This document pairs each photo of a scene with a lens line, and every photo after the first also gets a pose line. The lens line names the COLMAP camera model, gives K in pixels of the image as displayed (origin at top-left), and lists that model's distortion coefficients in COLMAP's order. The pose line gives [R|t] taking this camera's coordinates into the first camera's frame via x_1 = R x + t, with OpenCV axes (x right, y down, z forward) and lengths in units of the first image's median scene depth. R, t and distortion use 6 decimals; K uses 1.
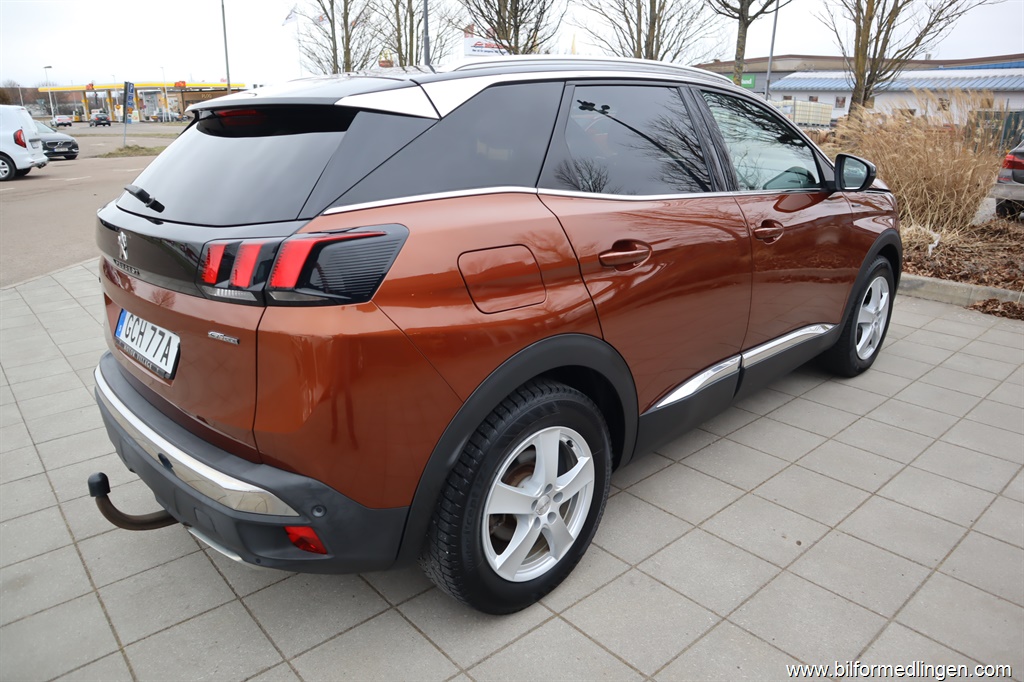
lens RADIAL K [[704.9, 0, 510.7], [0, 704.9, 339.6], [0, 0, 1]] dist [-0.124095, 0.076505]
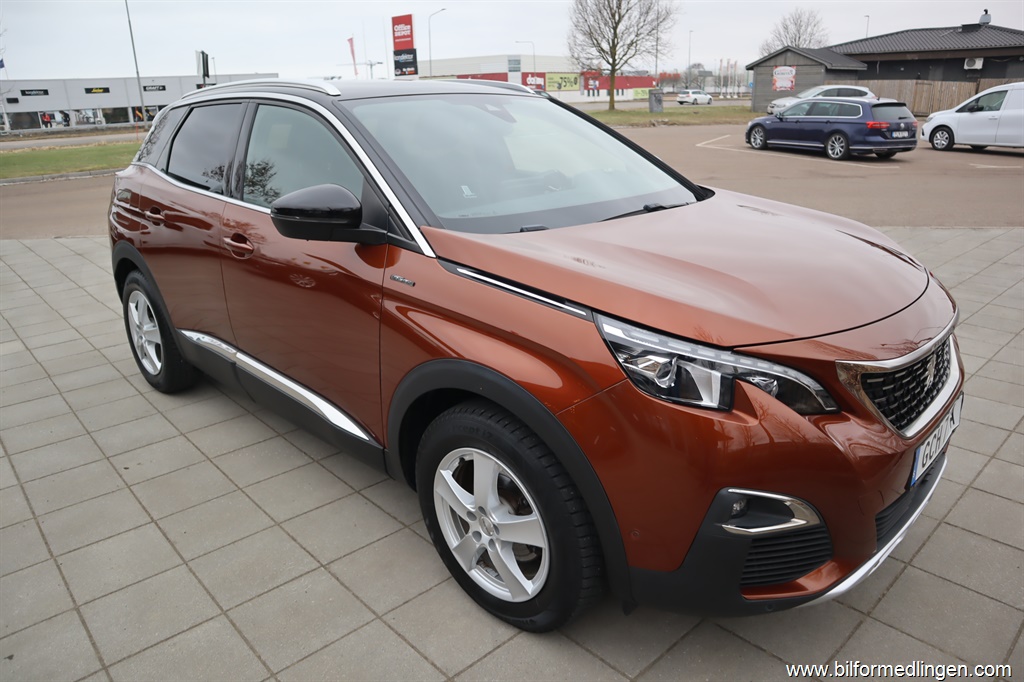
lens RADIAL K [[704.9, 0, 510.7], [0, 704.9, 339.6], [0, 0, 1]] dist [-0.124095, 0.076505]
pose [[0.040399, 0.333230, -0.941980, 1.190305], [-0.294927, 0.904722, 0.307402, -0.395325], [0.954666, 0.265396, 0.134828, 1.105114]]
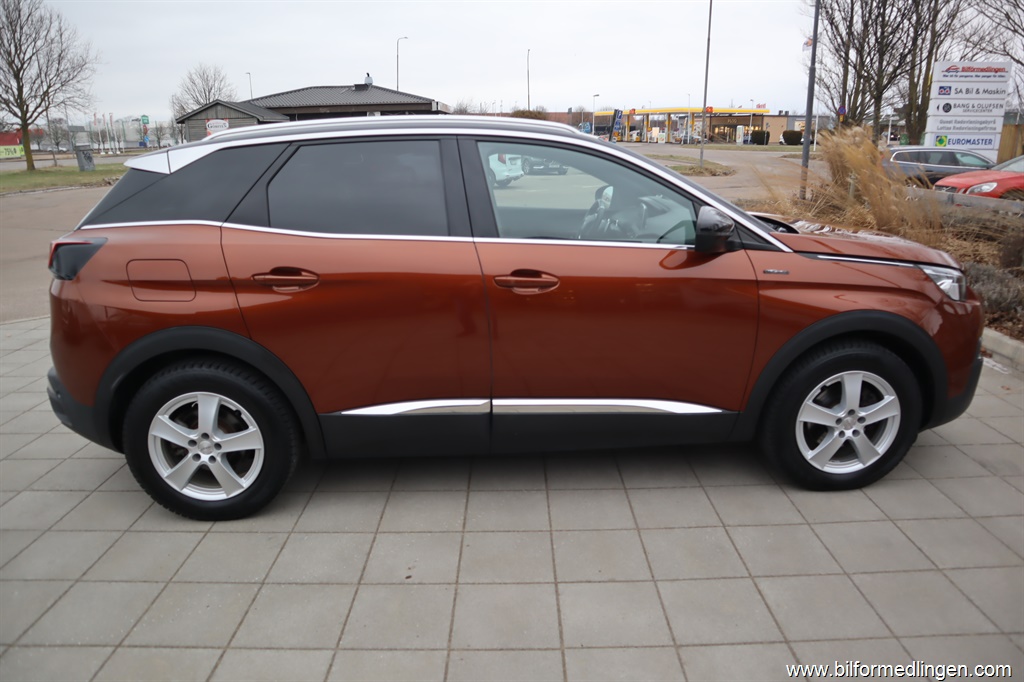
lens RADIAL K [[704.9, 0, 510.7], [0, 704.9, 339.6], [0, 0, 1]] dist [-0.124095, 0.076505]
pose [[0.755450, 0.176069, -0.631106, 0.866636], [-0.197258, 0.979646, 0.037184, -0.094422], [0.624808, 0.096400, 0.774805, 0.190321]]
